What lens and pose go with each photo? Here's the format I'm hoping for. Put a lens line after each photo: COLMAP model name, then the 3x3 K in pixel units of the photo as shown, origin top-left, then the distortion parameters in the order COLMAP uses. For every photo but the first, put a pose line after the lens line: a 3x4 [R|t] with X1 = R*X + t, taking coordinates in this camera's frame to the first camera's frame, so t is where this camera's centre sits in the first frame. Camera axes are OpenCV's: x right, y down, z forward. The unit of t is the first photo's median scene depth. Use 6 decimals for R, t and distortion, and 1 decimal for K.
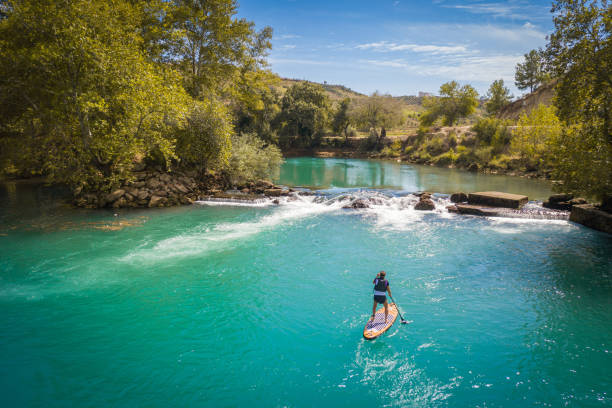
lens RADIAL K [[481.7, 0, 306.0], [0, 481.7, 204.0], [0, 0, 1]] dist [-0.015515, -0.005298]
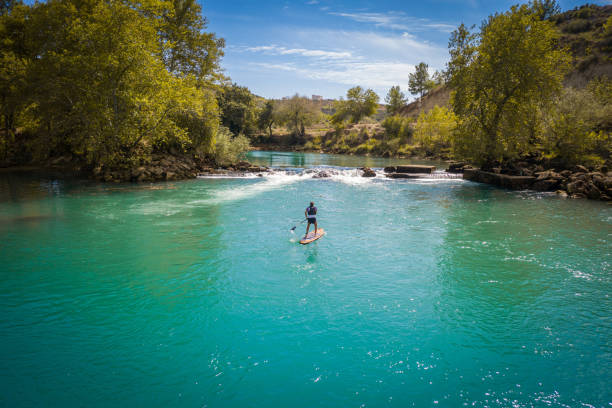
lens RADIAL K [[481.7, 0, 306.0], [0, 481.7, 204.0], [0, 0, 1]] dist [-0.015515, -0.005298]
pose [[0.975401, -0.030886, 0.218266, -0.141150], [0.031743, 0.999496, -0.000424, 0.048353], [-0.218143, 0.007342, 0.975889, -0.200919]]
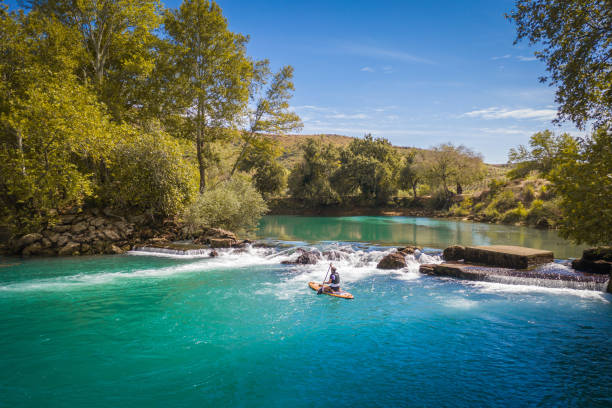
lens RADIAL K [[481.7, 0, 306.0], [0, 481.7, 204.0], [0, 0, 1]] dist [-0.015515, -0.005298]
pose [[0.970459, 0.001356, -0.241264, 0.163542], [-0.035932, 0.989645, -0.138969, 0.011185], [0.238577, 0.143533, 0.960458, 0.170832]]
